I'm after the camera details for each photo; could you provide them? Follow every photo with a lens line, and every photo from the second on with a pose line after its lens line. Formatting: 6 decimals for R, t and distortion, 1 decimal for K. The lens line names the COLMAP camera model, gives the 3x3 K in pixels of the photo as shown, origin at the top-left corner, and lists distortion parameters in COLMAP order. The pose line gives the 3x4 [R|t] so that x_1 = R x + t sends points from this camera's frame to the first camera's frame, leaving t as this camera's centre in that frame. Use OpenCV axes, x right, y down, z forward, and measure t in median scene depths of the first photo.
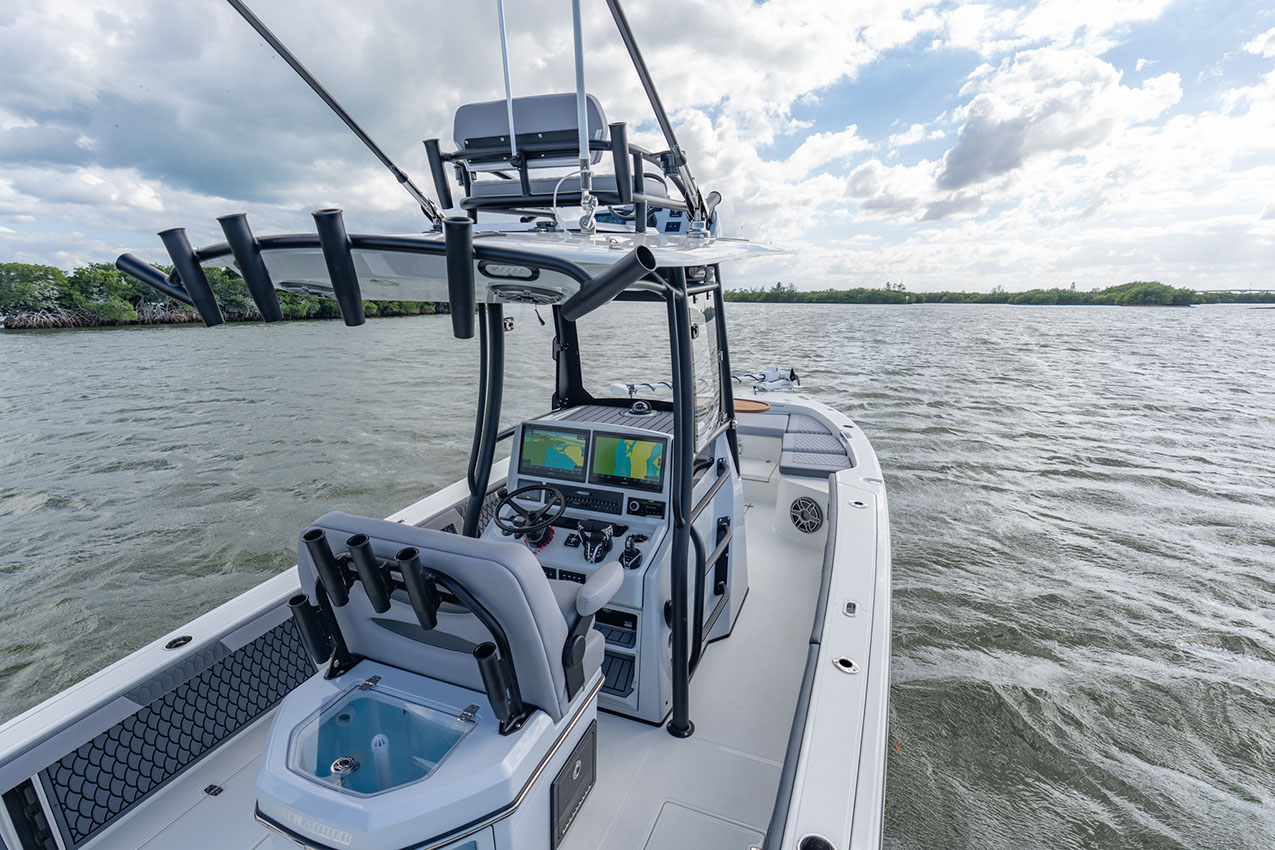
lens RADIAL K [[661.5, 0, 631.3], [0, 661.5, 424.9], [0, 0, 1]] dist [0.000809, 0.000720]
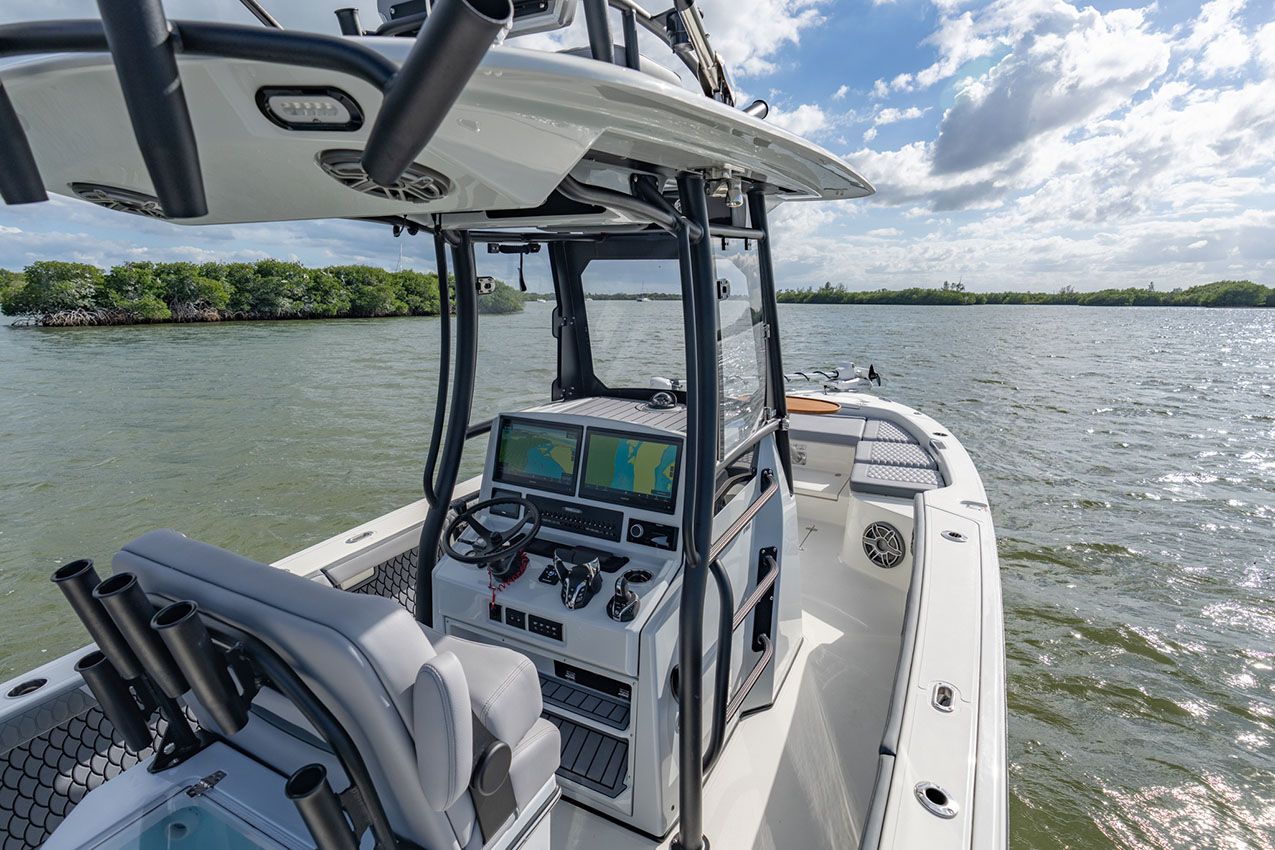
lens RADIAL K [[661.5, 0, 631.3], [0, 661.5, 424.9], [0, 0, 1]] dist [0.000809, 0.000720]
pose [[0.993245, 0.024796, -0.113352, 0.077492], [-0.025881, 0.999632, -0.008108, 0.011764], [0.113109, 0.010986, 0.993522, 0.270322]]
